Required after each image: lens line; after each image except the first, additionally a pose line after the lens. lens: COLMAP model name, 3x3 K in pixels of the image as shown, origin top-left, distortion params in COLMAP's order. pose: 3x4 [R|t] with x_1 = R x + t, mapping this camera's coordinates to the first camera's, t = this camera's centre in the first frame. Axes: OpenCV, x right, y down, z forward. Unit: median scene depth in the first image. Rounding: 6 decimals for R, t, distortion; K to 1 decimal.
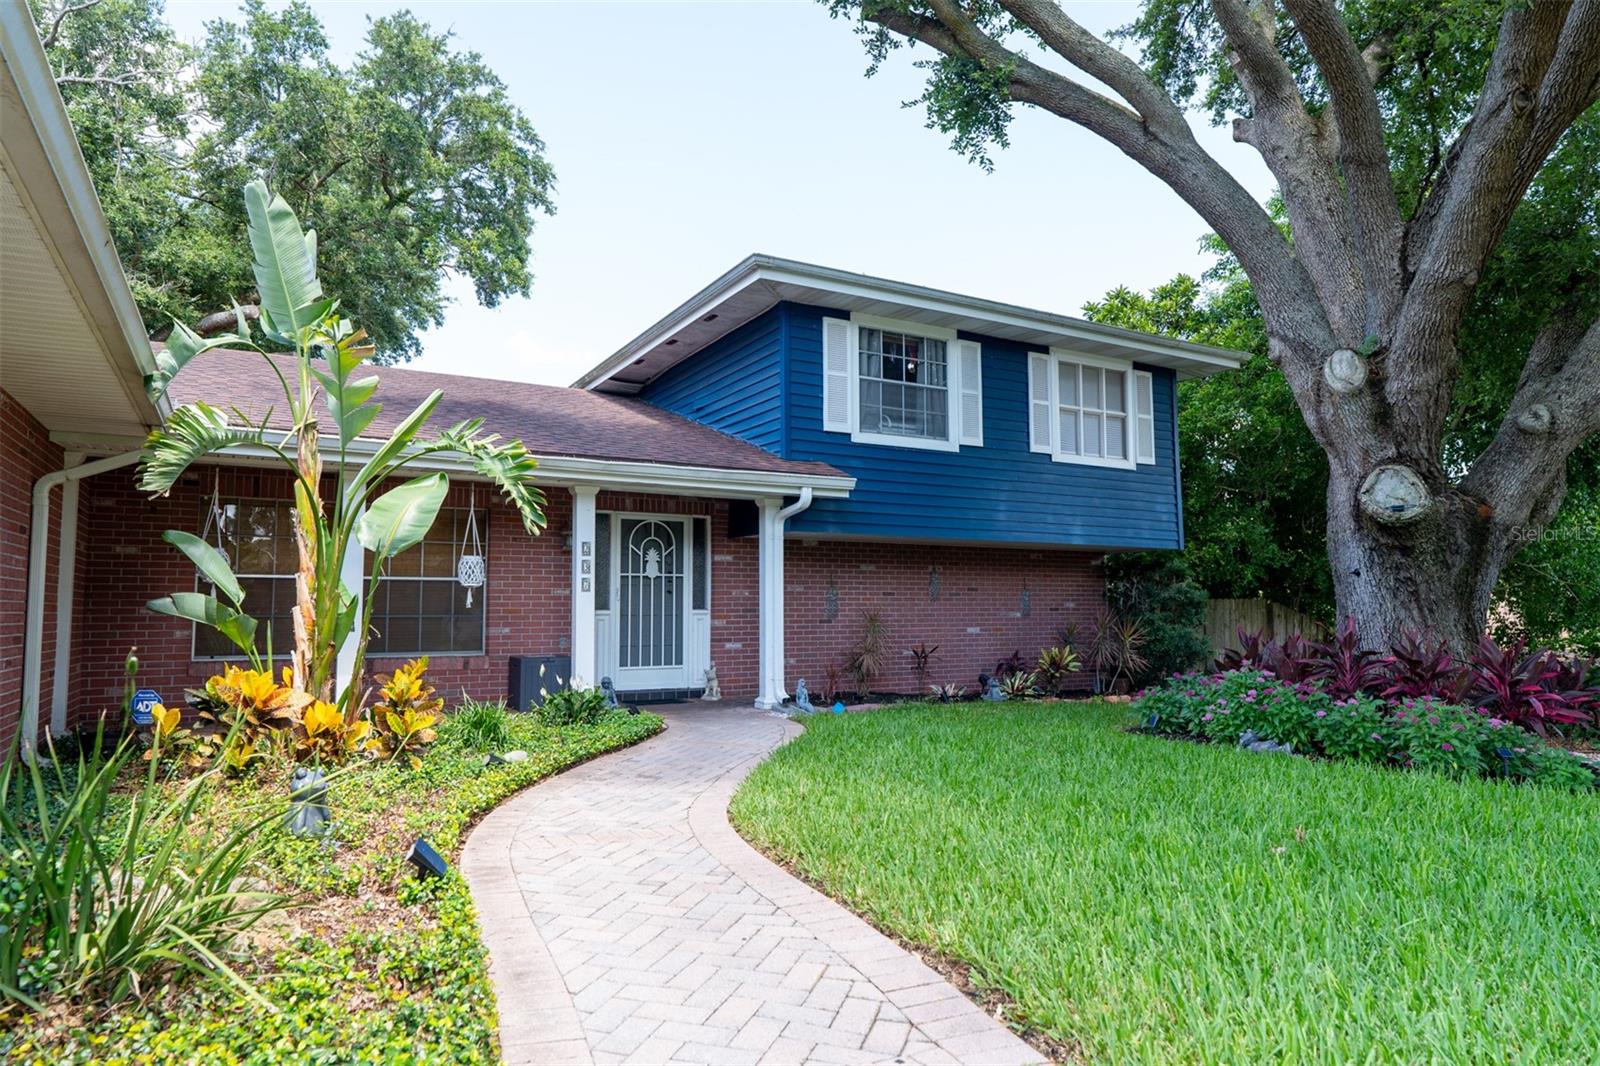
lens RADIAL K [[955.9, 0, 803.1], [0, 955.9, 535.2], [0, 0, 1]] dist [0.001125, 0.000012]
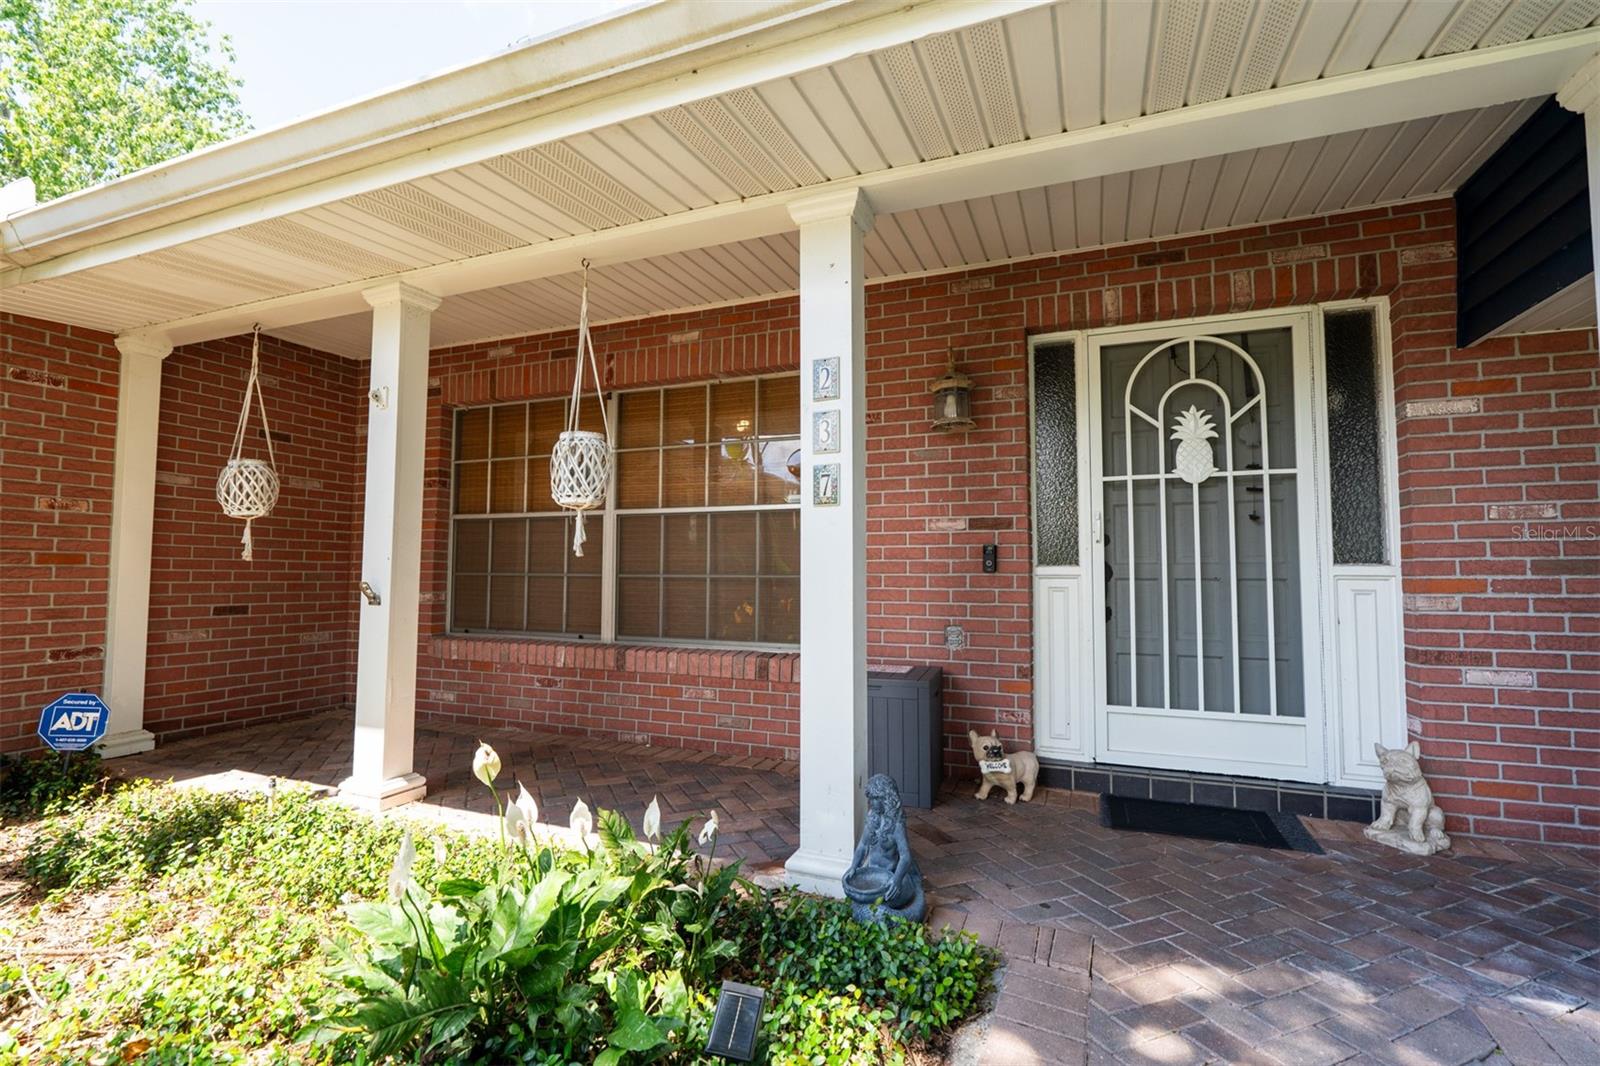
lens RADIAL K [[734.1, 0, 793.3], [0, 734.1, 533.7], [0, 0, 1]] dist [-0.002936, 0.002092]
pose [[0.619205, -0.039502, -0.784235, -0.025682], [0.056468, 0.998388, -0.005703, 0.057303], [0.783197, -0.040753, 0.620437, 0.680742]]
